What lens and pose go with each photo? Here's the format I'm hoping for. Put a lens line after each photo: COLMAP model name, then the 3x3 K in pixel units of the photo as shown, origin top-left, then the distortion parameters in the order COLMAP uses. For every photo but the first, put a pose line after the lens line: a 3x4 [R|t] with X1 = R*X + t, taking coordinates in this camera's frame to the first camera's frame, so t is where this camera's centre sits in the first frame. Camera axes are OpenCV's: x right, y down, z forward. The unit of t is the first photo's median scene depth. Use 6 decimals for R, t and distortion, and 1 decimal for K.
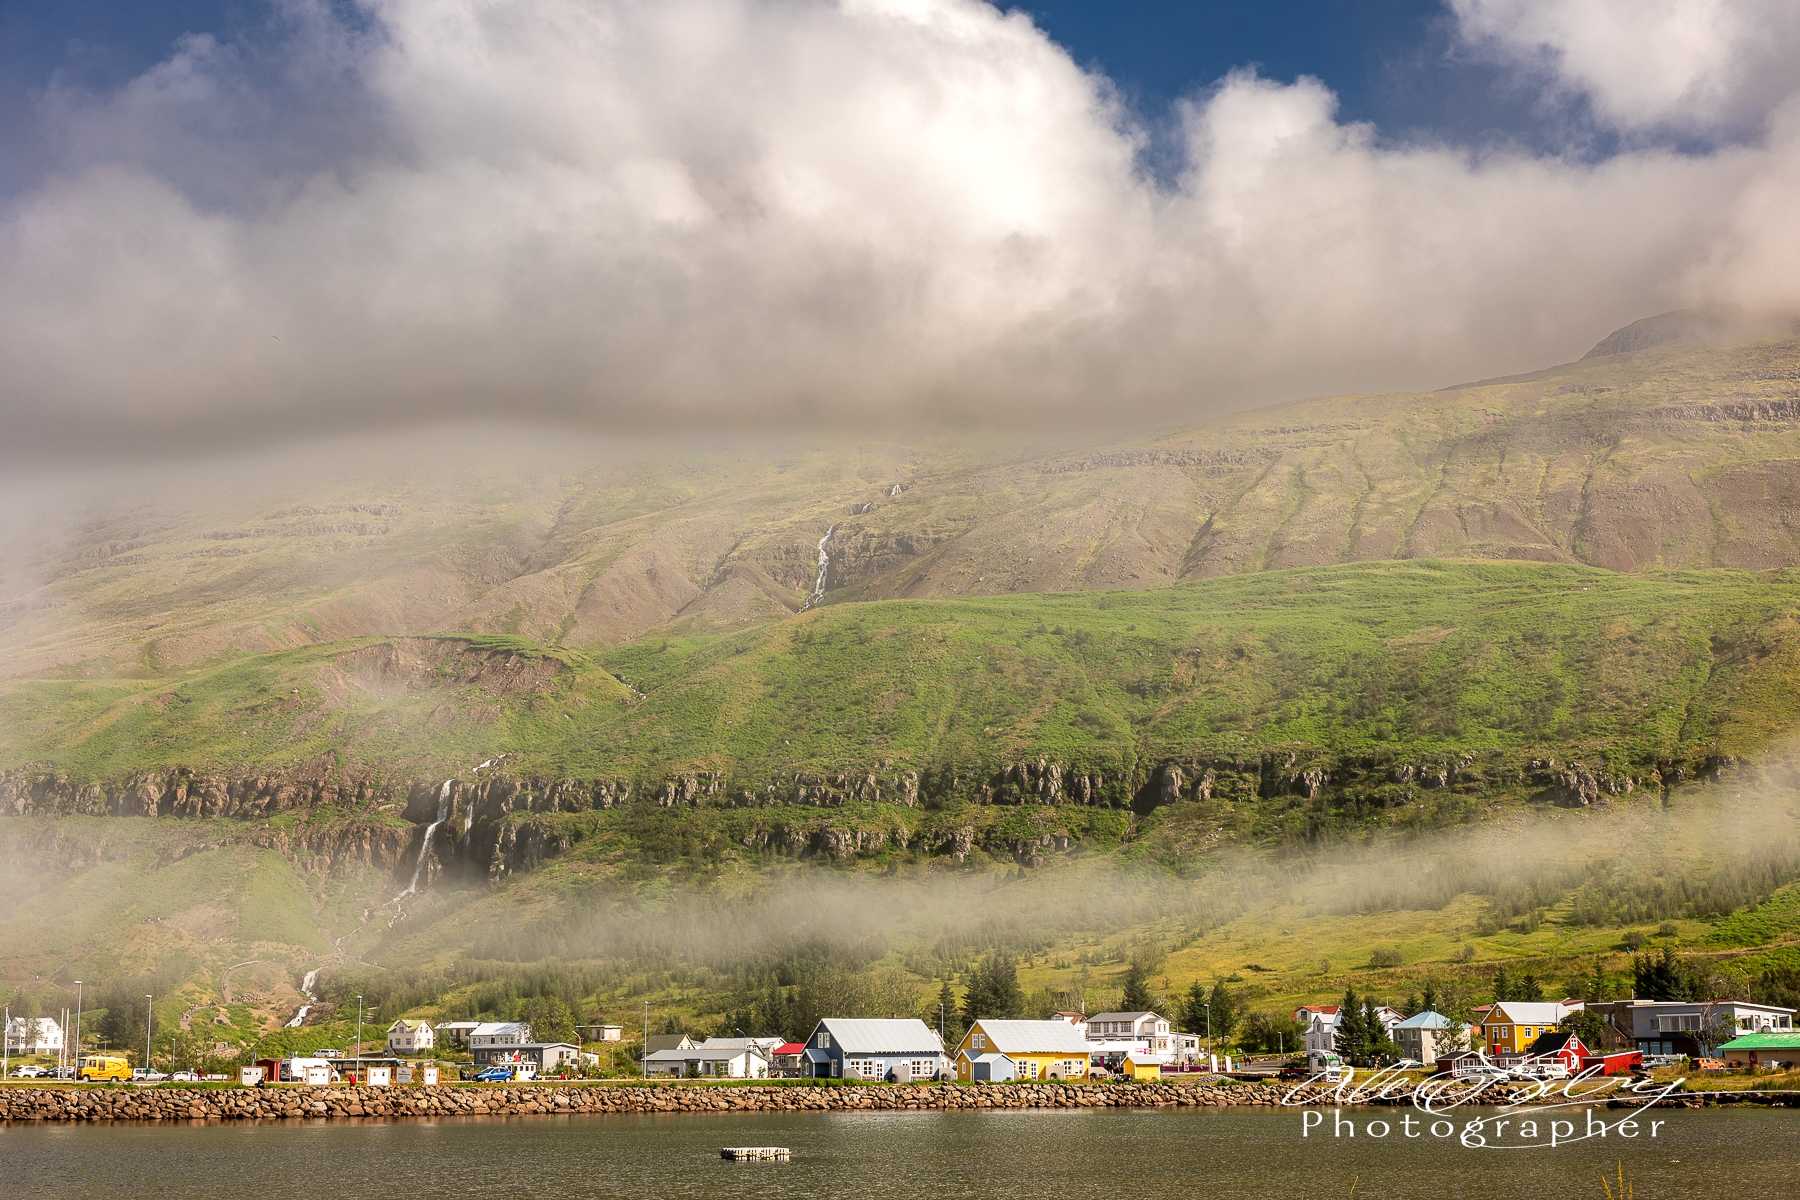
lens RADIAL K [[2534.5, 0, 900.0], [0, 2534.5, 600.0], [0, 0, 1]] dist [0.075016, -0.364497]
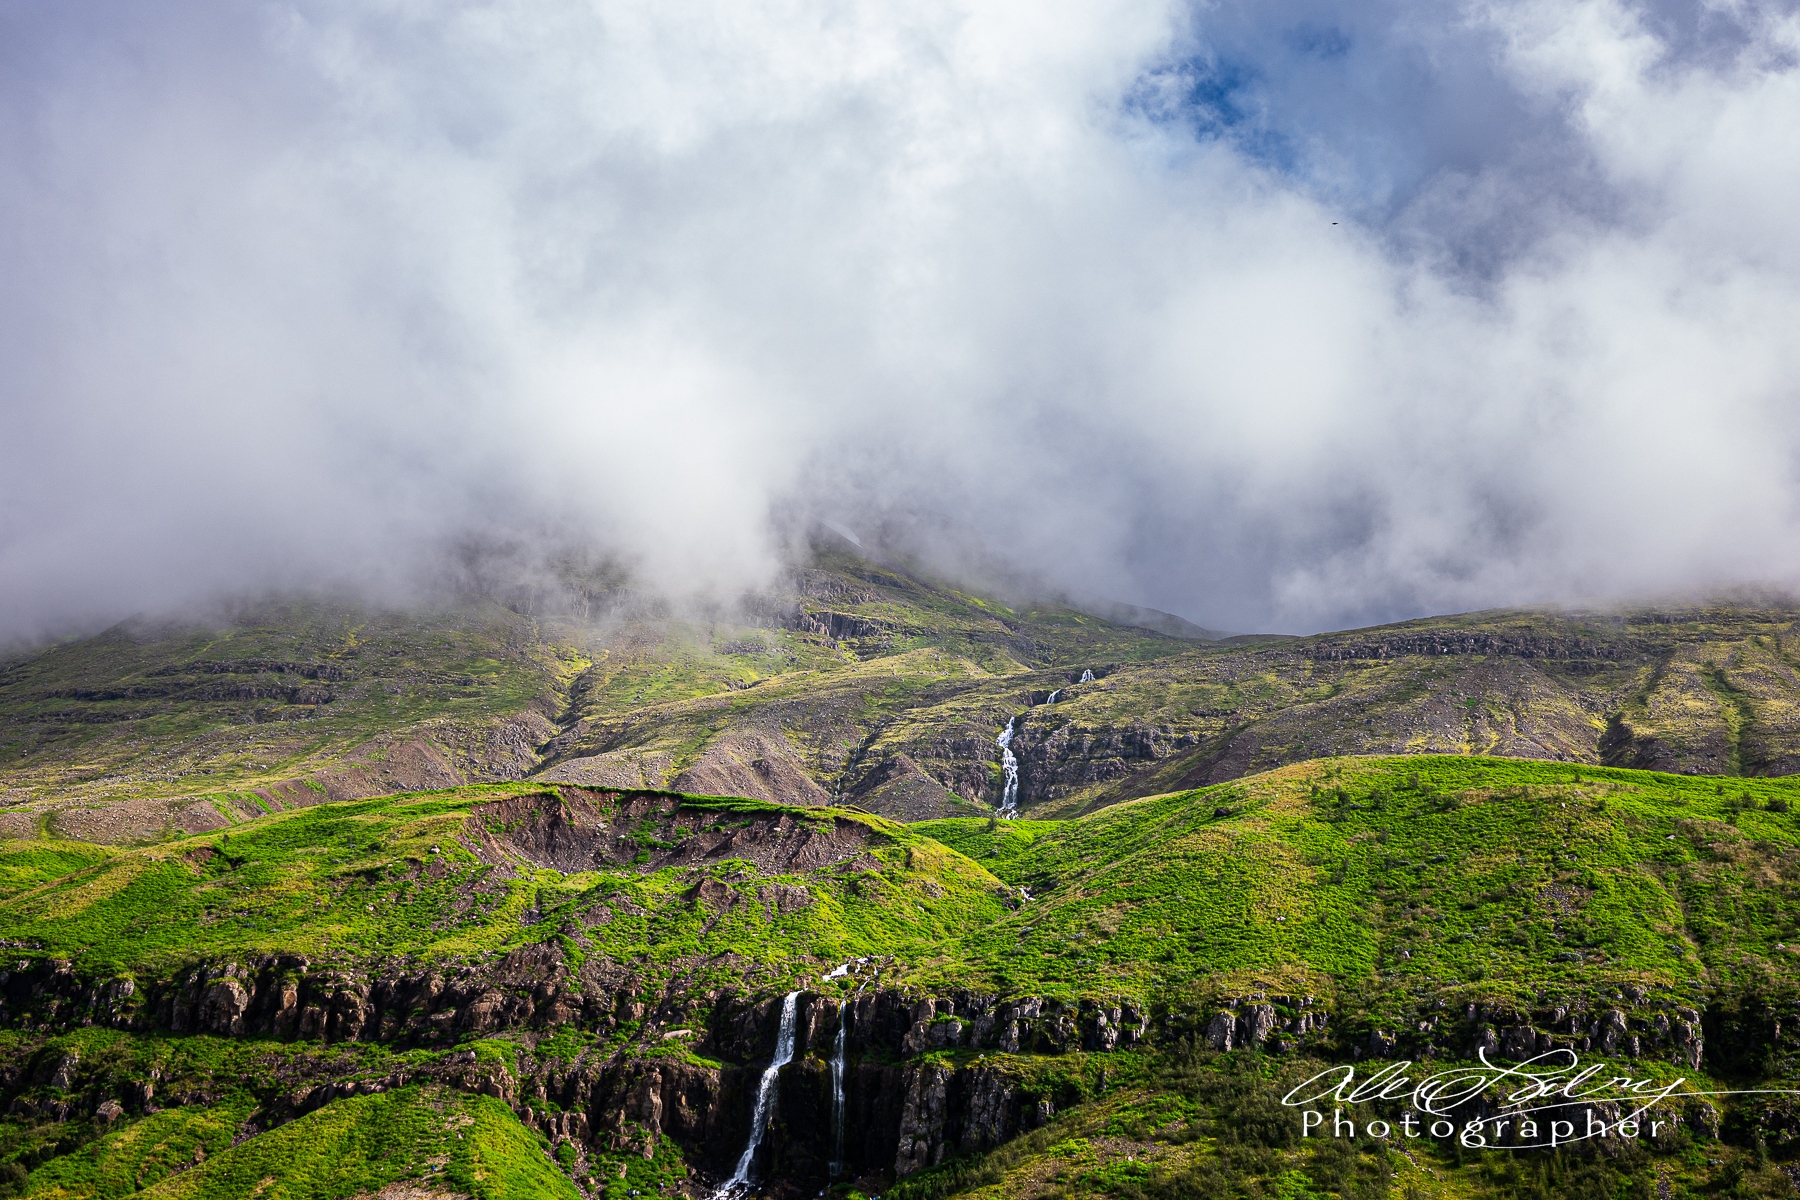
lens RADIAL K [[3074.8, 0, 903.5], [0, 3074.8, 738.3], [0, 0, 1]] dist [0.054139, -0.203160]
pose [[0.996335, 0.058298, 0.062600, -0.195622], [-0.054427, 0.996600, -0.061862, 0.054336], [-0.065993, 0.058228, 0.996120, 0.297333]]
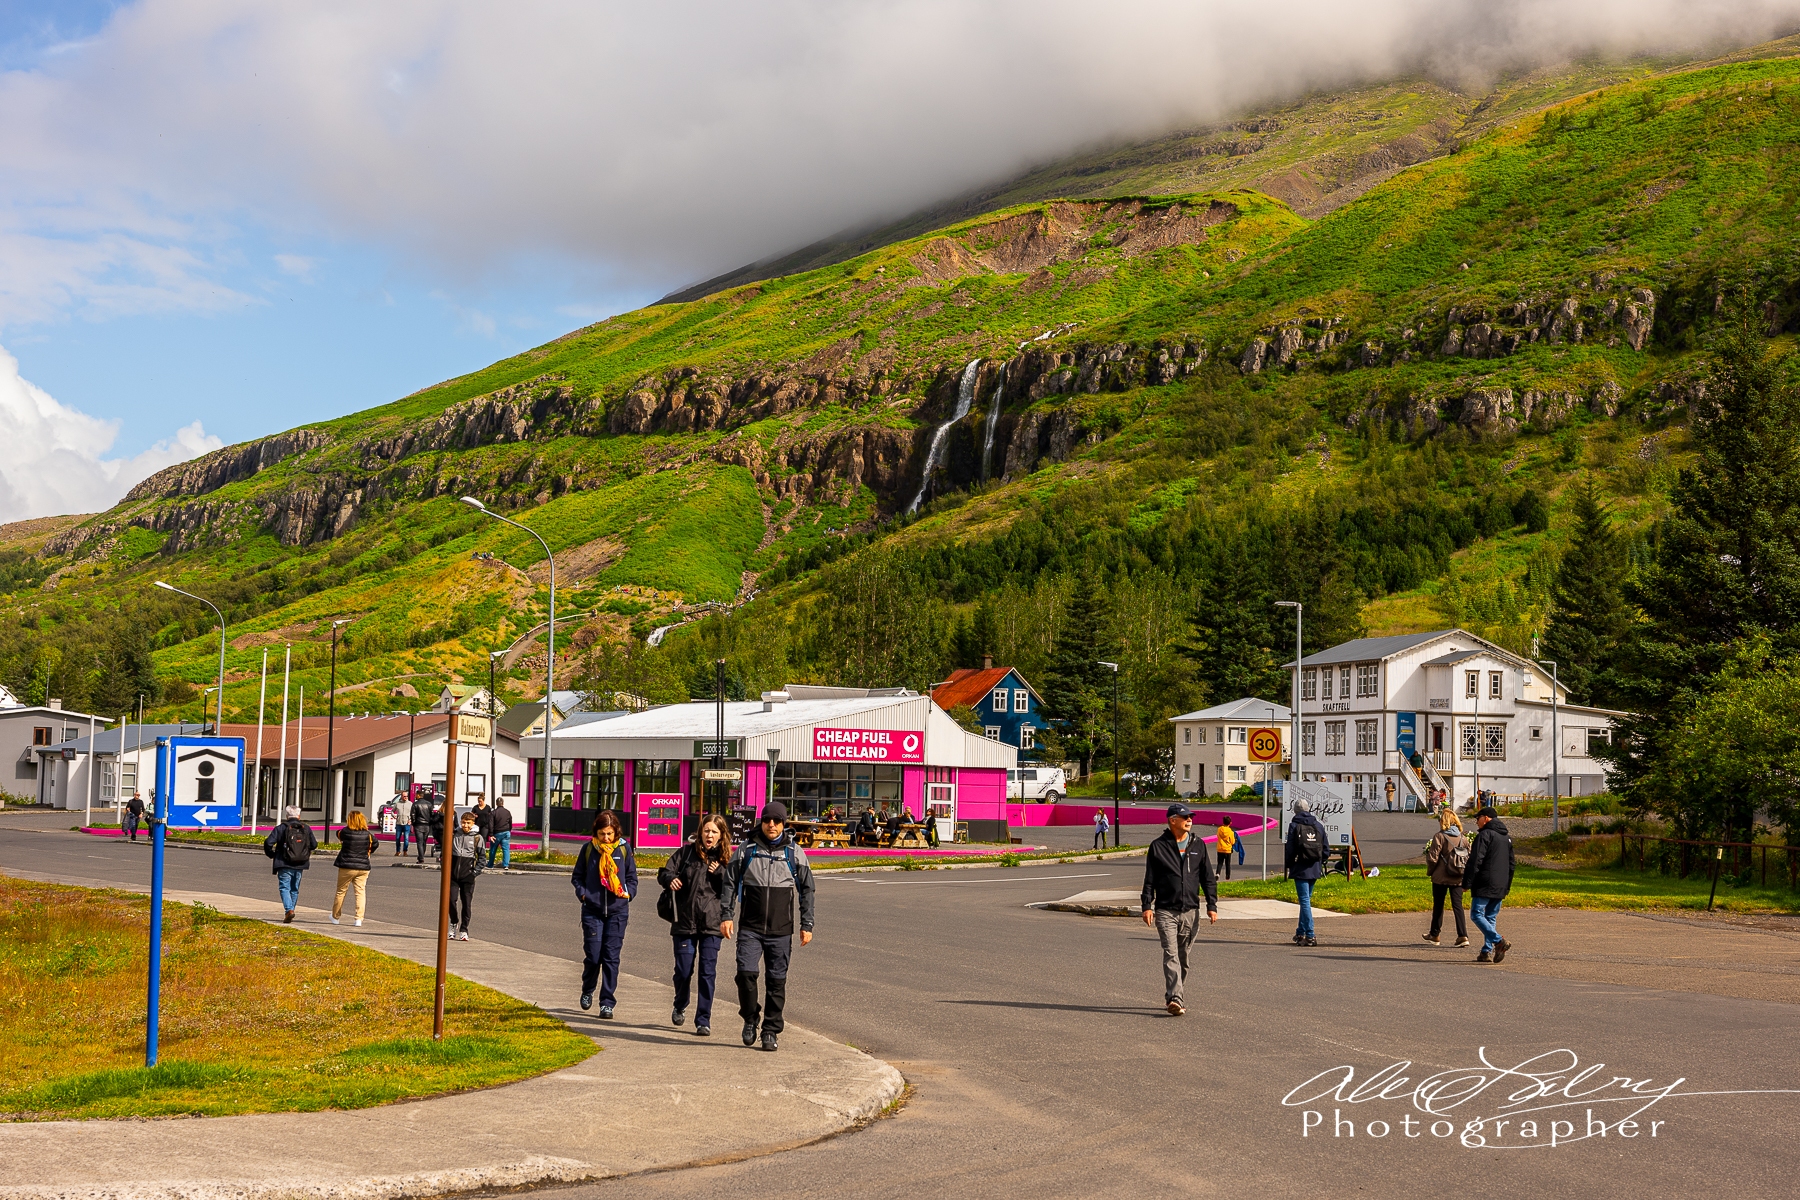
lens RADIAL K [[2534.5, 0, 900.0], [0, 2534.5, 600.0], [0, 0, 1]] dist [0.075016, -0.364497]
pose [[0.905802, -0.001869, -0.423698, 0.085890], [0.047366, 0.994169, 0.096874, 0.067028], [0.421046, -0.107818, 0.900608, 0.374457]]
